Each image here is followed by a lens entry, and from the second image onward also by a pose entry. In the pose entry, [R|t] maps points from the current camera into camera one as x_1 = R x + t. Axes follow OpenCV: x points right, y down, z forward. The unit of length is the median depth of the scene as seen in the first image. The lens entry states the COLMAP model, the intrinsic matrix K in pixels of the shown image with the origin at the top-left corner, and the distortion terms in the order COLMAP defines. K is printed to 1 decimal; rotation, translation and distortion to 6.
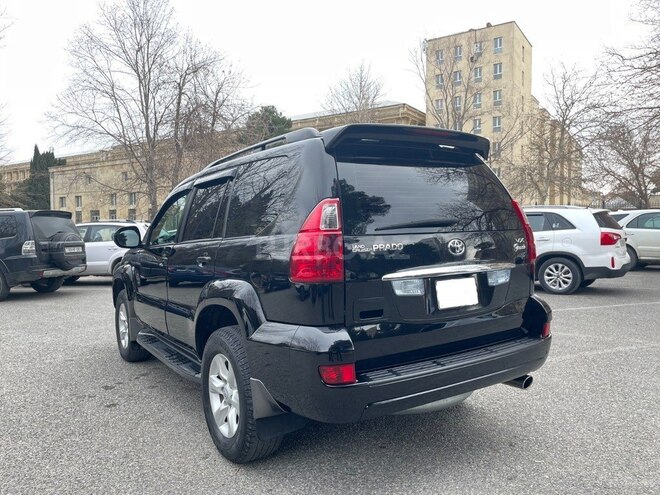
lens RADIAL K [[500.5, 0, 331.8], [0, 500.5, 243.9], [0, 0, 1]] dist [0.093398, -0.122196]
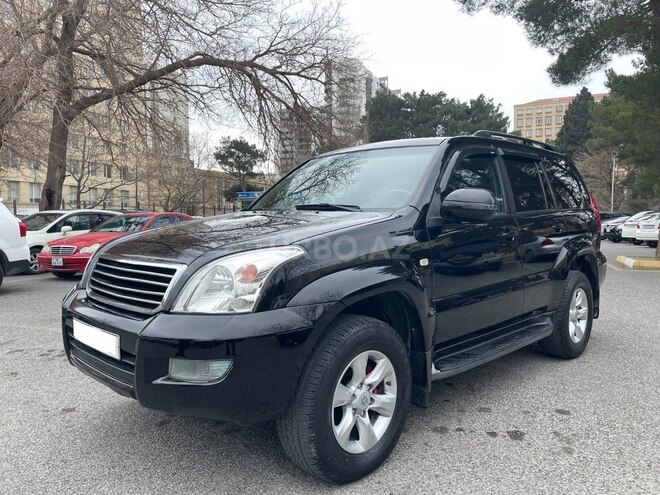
lens RADIAL K [[501.4, 0, 332.3], [0, 501.4, 247.1], [0, 0, 1]] dist [0.090606, -0.120817]
pose [[-0.209088, -0.038258, 0.977148, -0.453010], [0.041804, 0.997971, 0.048018, -0.000016], [-0.977003, 0.050889, -0.207064, 0.601679]]
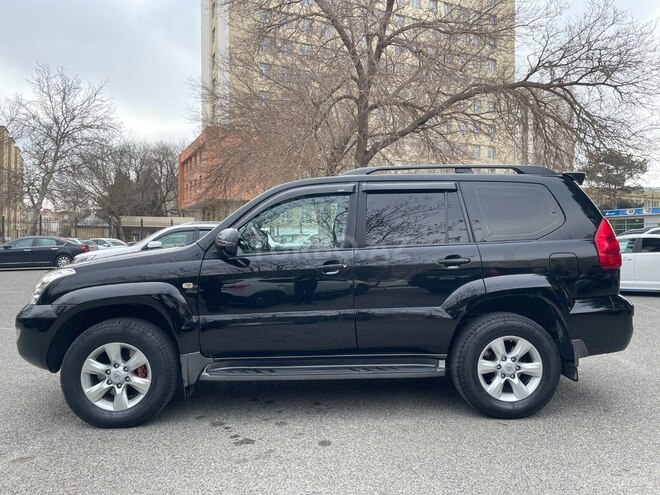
lens RADIAL K [[500.5, 0, 331.8], [0, 500.5, 243.9], [0, 0, 1]] dist [0.093398, -0.122196]
pose [[0.510674, 0.007779, 0.859740, -0.453579], [0.021648, 0.999526, -0.021902, 0.003635], [-0.859502, 0.029796, 0.510263, 0.221049]]
